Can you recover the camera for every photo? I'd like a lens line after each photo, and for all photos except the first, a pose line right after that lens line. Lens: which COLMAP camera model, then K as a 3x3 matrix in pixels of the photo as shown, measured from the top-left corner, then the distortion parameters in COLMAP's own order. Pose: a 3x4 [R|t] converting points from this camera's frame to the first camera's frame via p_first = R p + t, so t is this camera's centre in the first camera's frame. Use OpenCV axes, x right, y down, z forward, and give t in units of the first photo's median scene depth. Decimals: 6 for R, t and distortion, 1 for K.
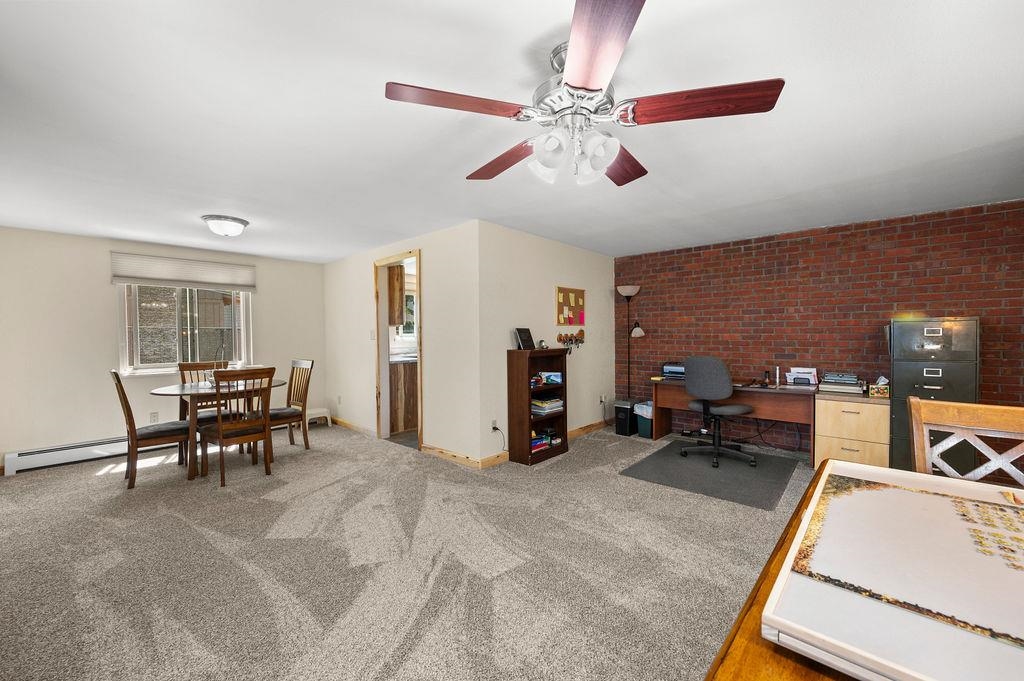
lens RADIAL K [[407.6, 0, 512.0], [0, 407.6, 340.5], [0, 0, 1]] dist [0.000980, 0.000117]
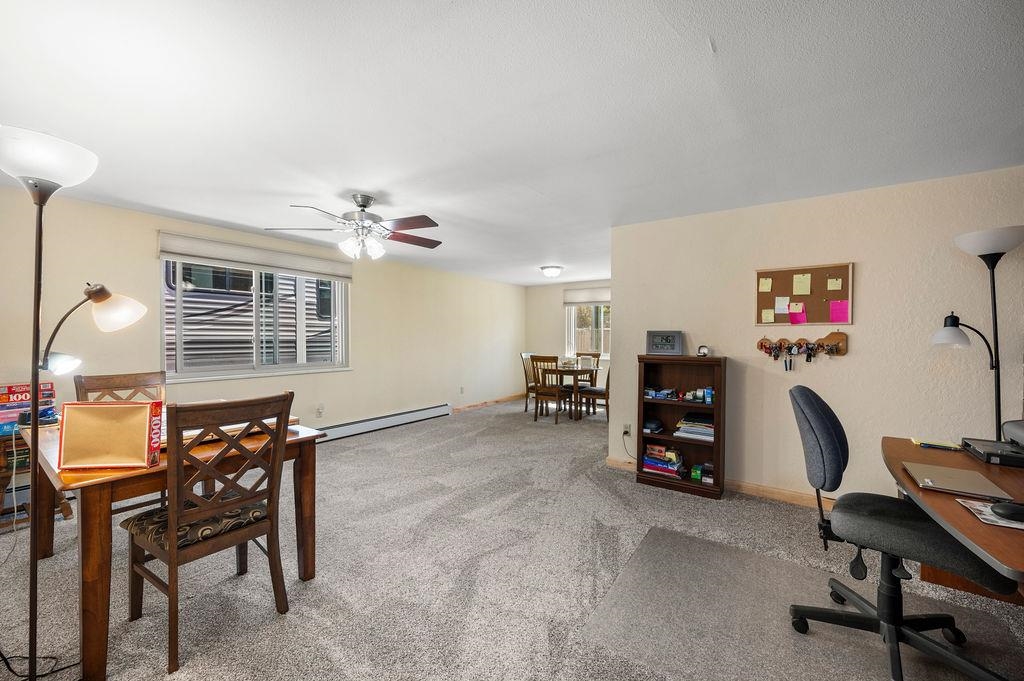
lens RADIAL K [[407.6, 0, 512.0], [0, 407.6, 340.5], [0, 0, 1]] dist [0.000980, 0.000117]
pose [[0.119554, 0.019961, -0.992627, 0.748903], [-0.022731, 0.999591, 0.017363, -0.015065], [0.992567, 0.020487, 0.119959, 0.501255]]
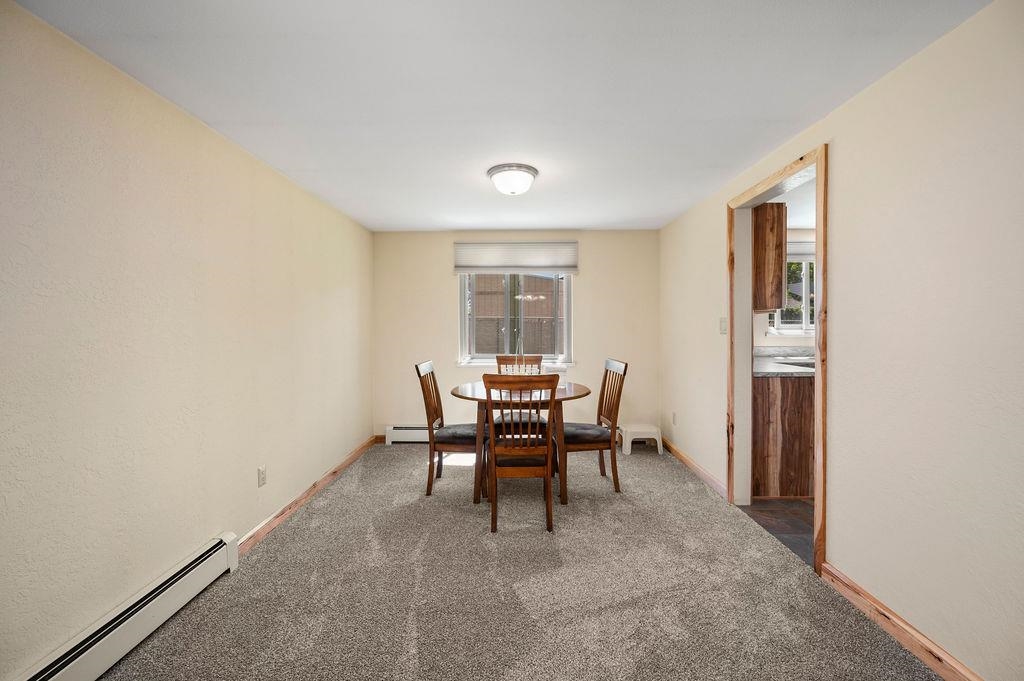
lens RADIAL K [[409.4, 0, 514.4], [0, 409.4, 329.2], [0, 0, 1]] dist [0.007182, -0.000330]
pose [[0.667893, 0.014753, -0.744111, -0.102527], [-0.017058, 0.999844, 0.004512, -0.007406], [0.744062, 0.009679, 0.668040, 0.388586]]
